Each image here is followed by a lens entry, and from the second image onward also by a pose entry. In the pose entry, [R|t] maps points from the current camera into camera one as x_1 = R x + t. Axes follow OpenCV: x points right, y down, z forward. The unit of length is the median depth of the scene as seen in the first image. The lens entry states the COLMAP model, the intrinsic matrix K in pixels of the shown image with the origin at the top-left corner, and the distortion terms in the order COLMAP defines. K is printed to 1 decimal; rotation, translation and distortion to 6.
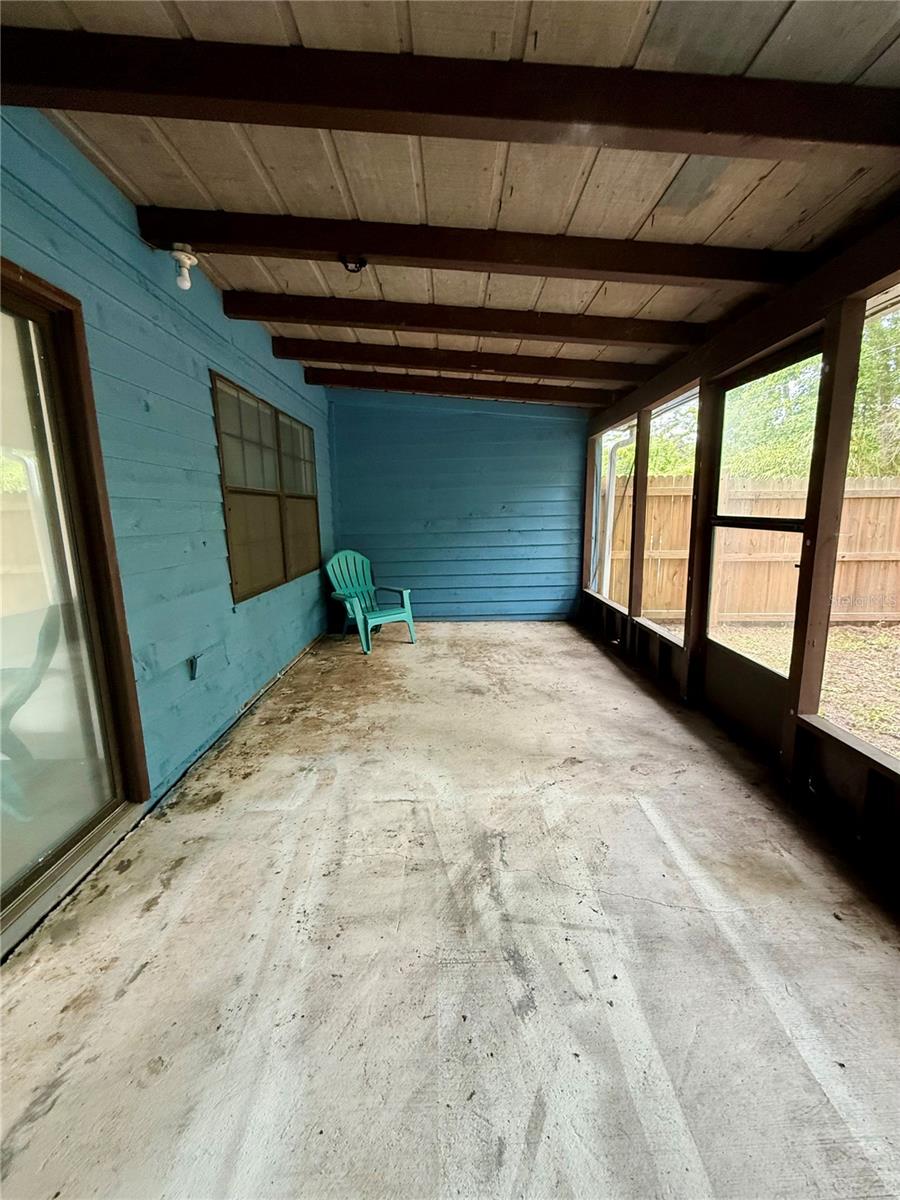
lens RADIAL K [[480.0, 0, 450.6], [0, 480.0, 596.7], [0, 0, 1]] dist [-0.002538, 0.000528]
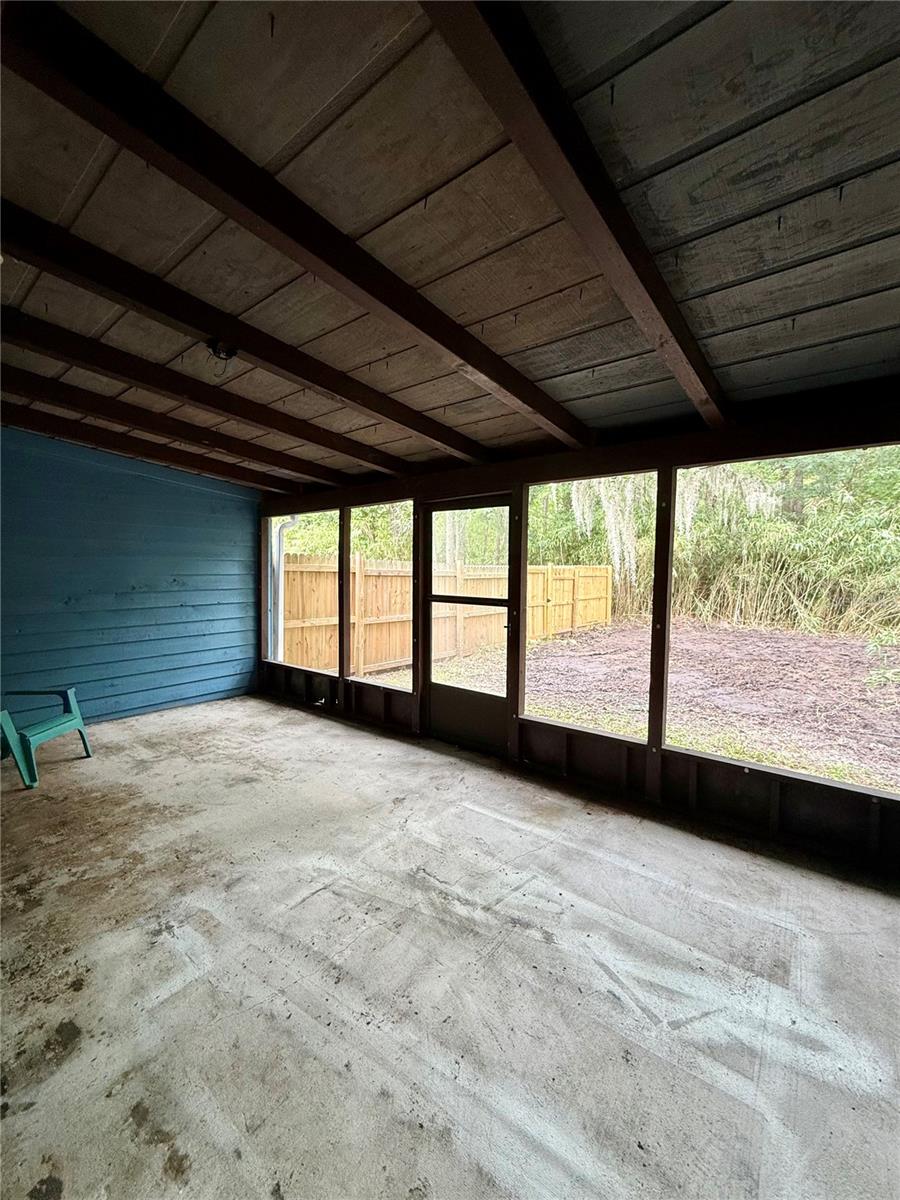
lens RADIAL K [[480.0, 0, 450.6], [0, 480.0, 596.7], [0, 0, 1]] dist [-0.002538, 0.000528]
pose [[0.624756, -0.019180, 0.780584, -0.590316], [0.120837, 0.990029, -0.072388, -0.059084], [-0.771413, 0.139548, 0.620845, 0.084145]]
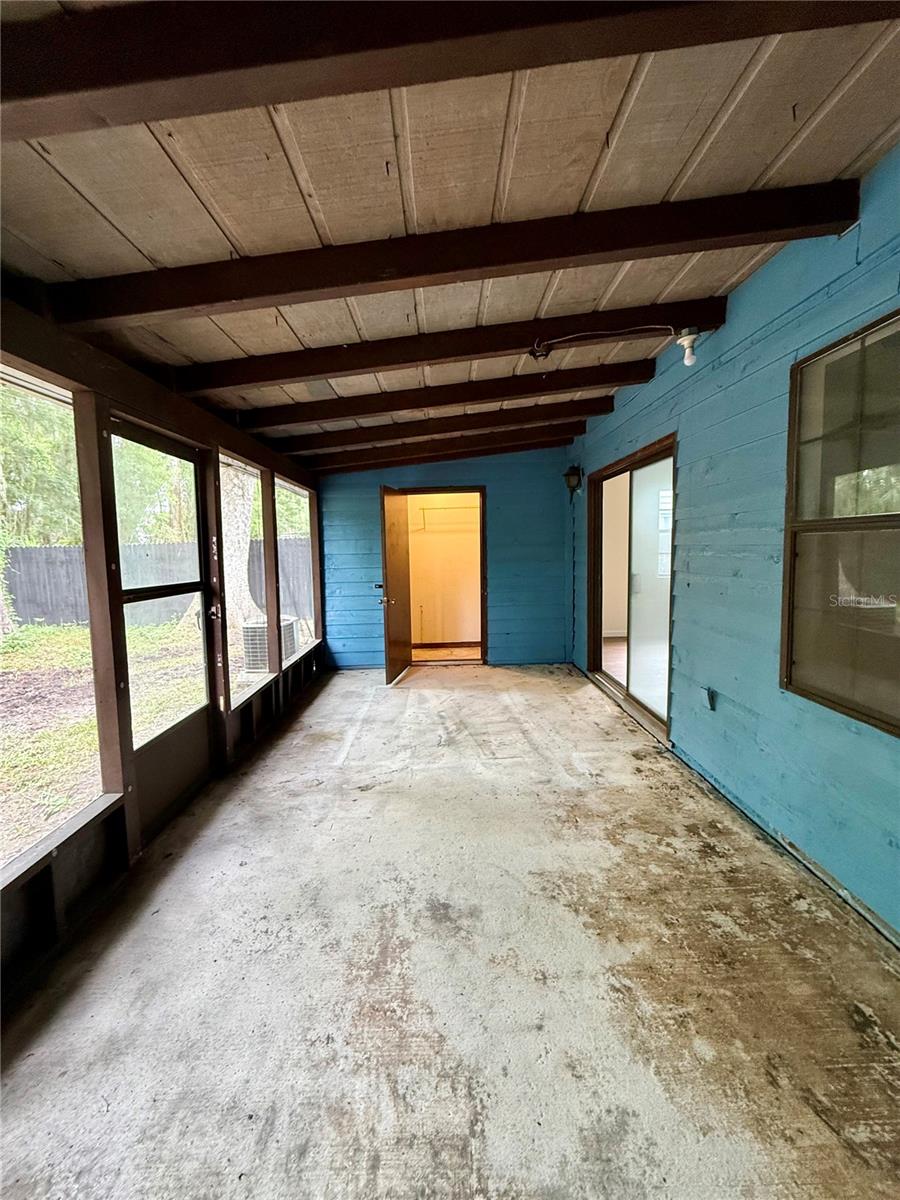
lens RADIAL K [[480.0, 0, 450.6], [0, 480.0, 596.7], [0, 0, 1]] dist [-0.002538, 0.000528]
pose [[-0.998952, 0.044082, -0.012333, 0.048253], [0.038941, 0.960021, 0.277206, -0.393082], [0.024059, 0.276435, -0.960731, 1.959757]]
